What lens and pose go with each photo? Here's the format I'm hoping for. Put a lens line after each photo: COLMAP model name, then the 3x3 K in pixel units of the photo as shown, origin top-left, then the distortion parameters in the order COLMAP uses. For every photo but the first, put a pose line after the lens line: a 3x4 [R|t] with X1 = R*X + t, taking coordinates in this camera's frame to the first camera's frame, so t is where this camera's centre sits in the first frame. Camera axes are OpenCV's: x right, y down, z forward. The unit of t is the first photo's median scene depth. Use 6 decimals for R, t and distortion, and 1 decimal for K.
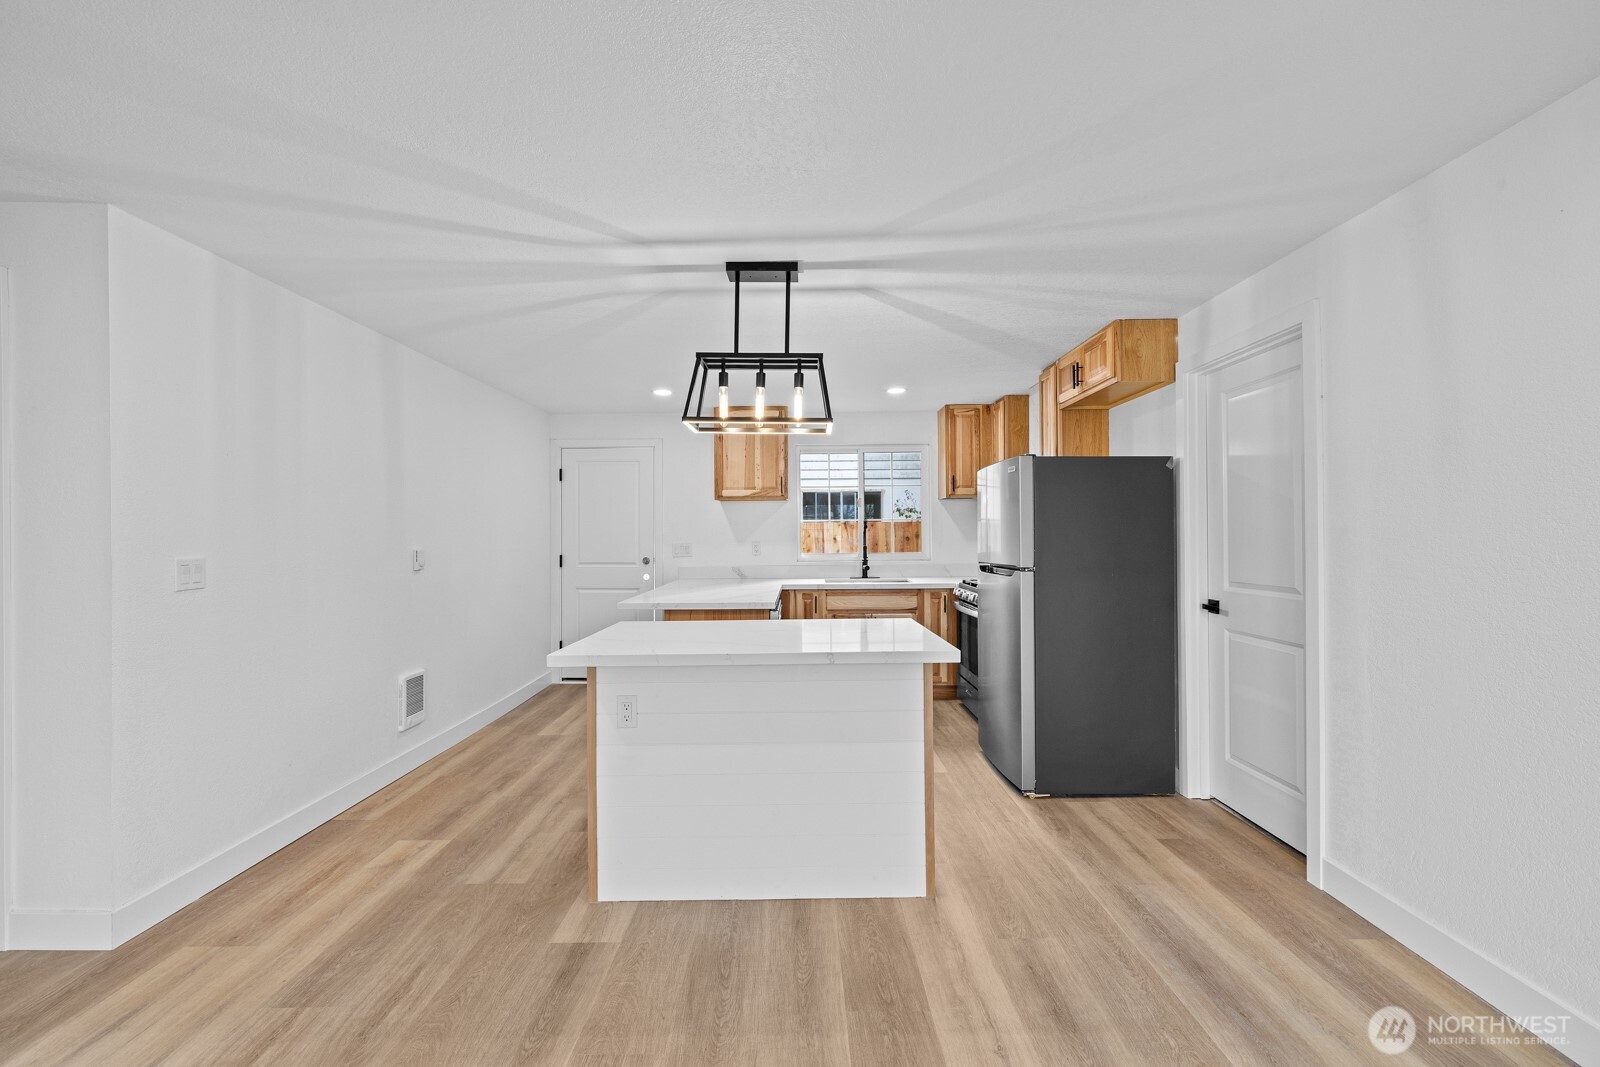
lens RADIAL K [[674.6, 0, 800.0], [0, 674.6, 536.4], [0, 0, 1]] dist [0.001841, 0.000174]
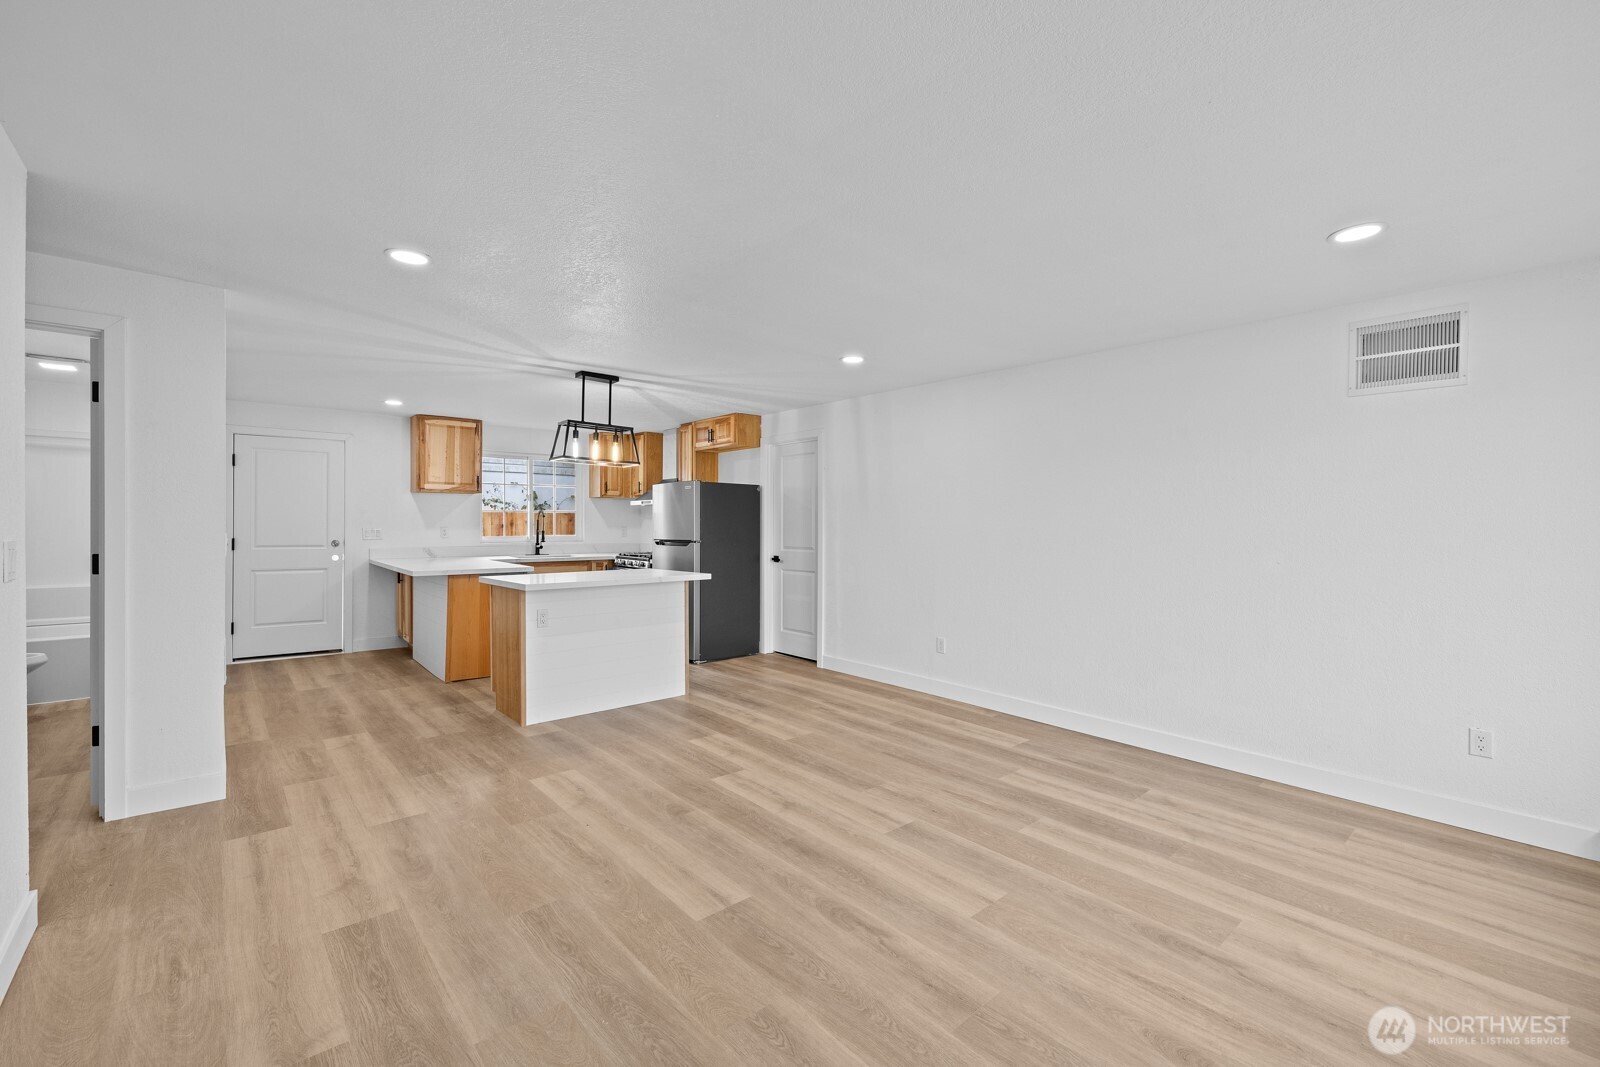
lens RADIAL K [[671.4, 0, 799.7], [0, 671.4, 529.9], [0, 0, 1]] dist [0.001754, 0.000251]
pose [[0.755890, 0.005246, 0.654678, -0.662804], [-0.008734, 0.999960, 0.002070, 0.009257], [-0.654641, -0.007282, 0.755905, -0.586853]]
